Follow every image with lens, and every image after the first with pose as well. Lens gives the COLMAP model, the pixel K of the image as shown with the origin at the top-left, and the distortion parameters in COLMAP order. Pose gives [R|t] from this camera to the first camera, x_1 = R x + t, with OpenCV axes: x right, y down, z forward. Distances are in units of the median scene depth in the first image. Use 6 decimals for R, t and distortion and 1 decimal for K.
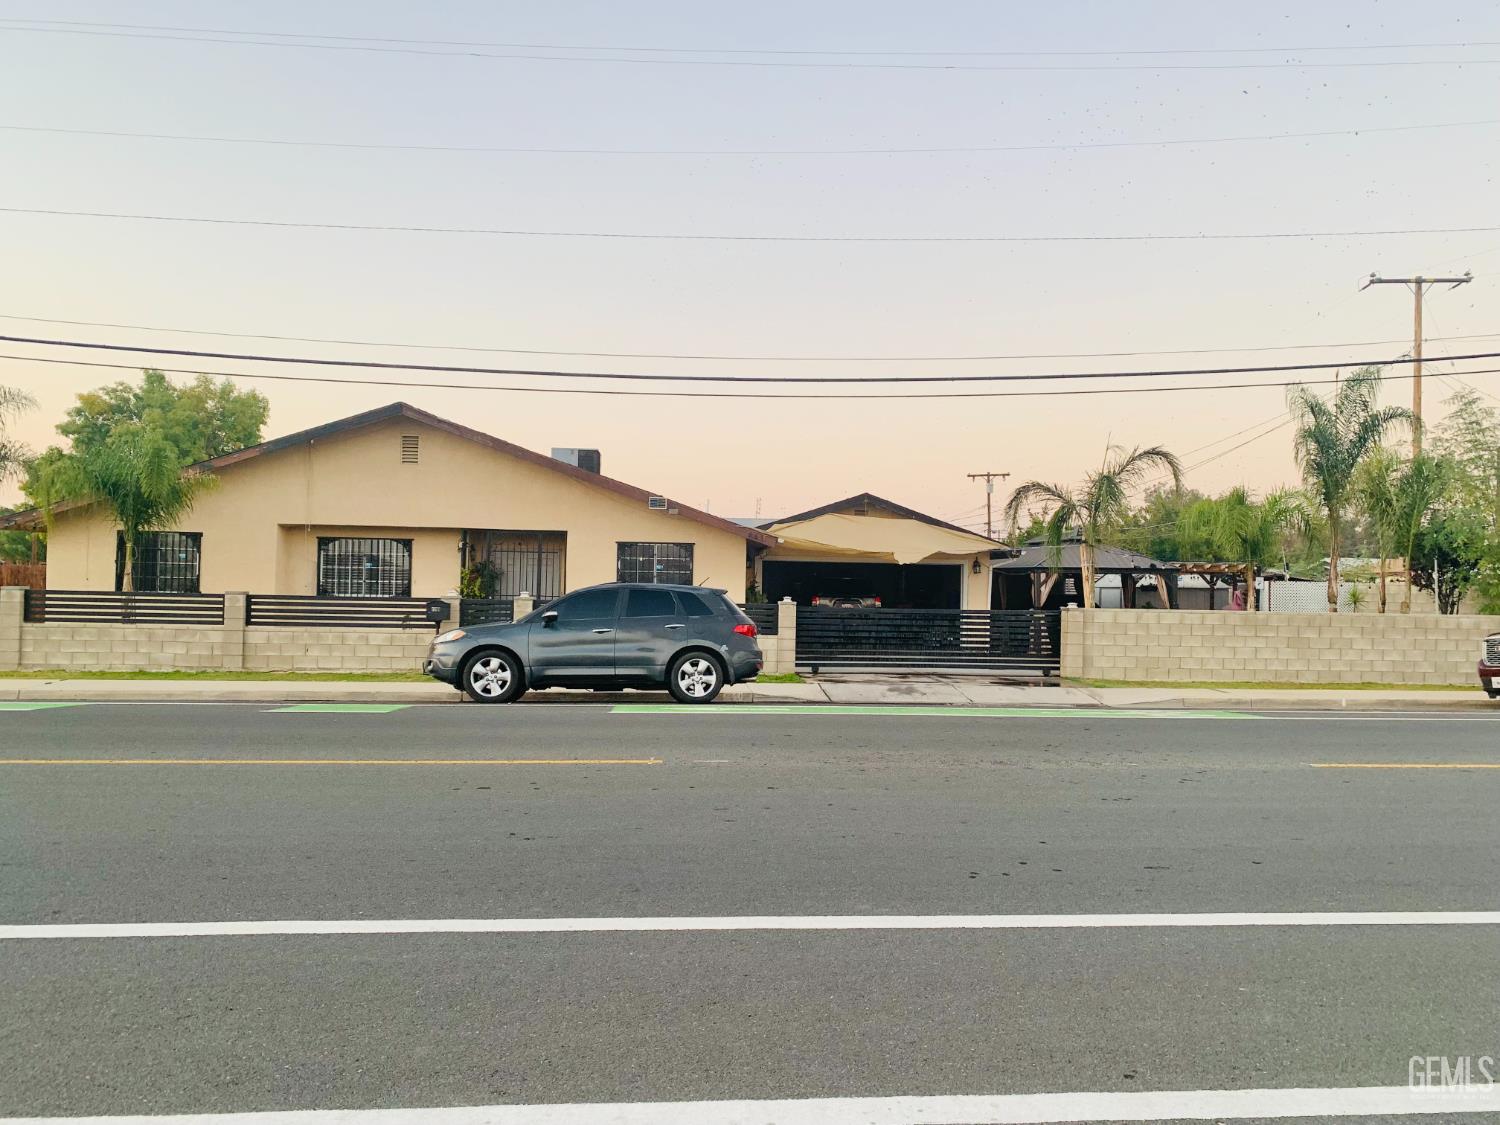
lens RADIAL K [[1155.1, 0, 738.6], [0, 1155.1, 576.4], [0, 0, 1]] dist [0.053275, -0.046009]
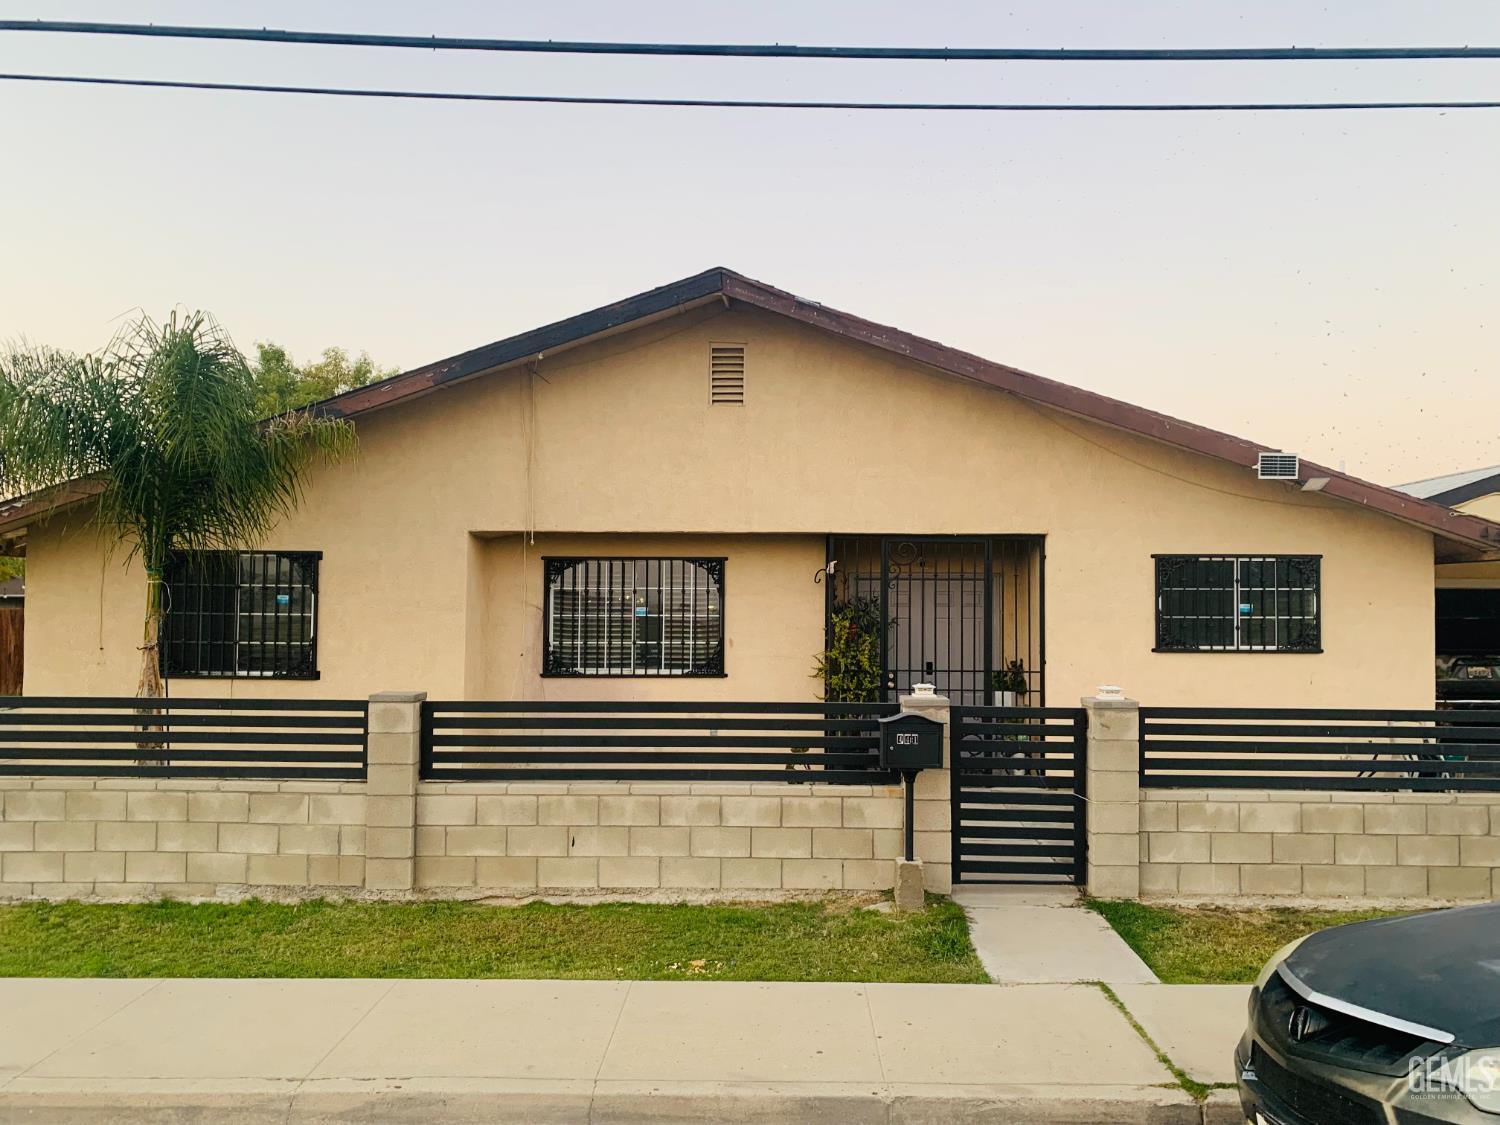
lens RADIAL K [[1155.1, 0, 757.7], [0, 1155.1, 571.2], [0, 0, 1]] dist [0.053275, -0.046009]
pose [[0.996220, -0.016943, -0.085192, -0.234714], [0.015136, 0.999648, -0.021807, -0.015905], [0.085532, 0.020435, 0.996126, 0.526646]]
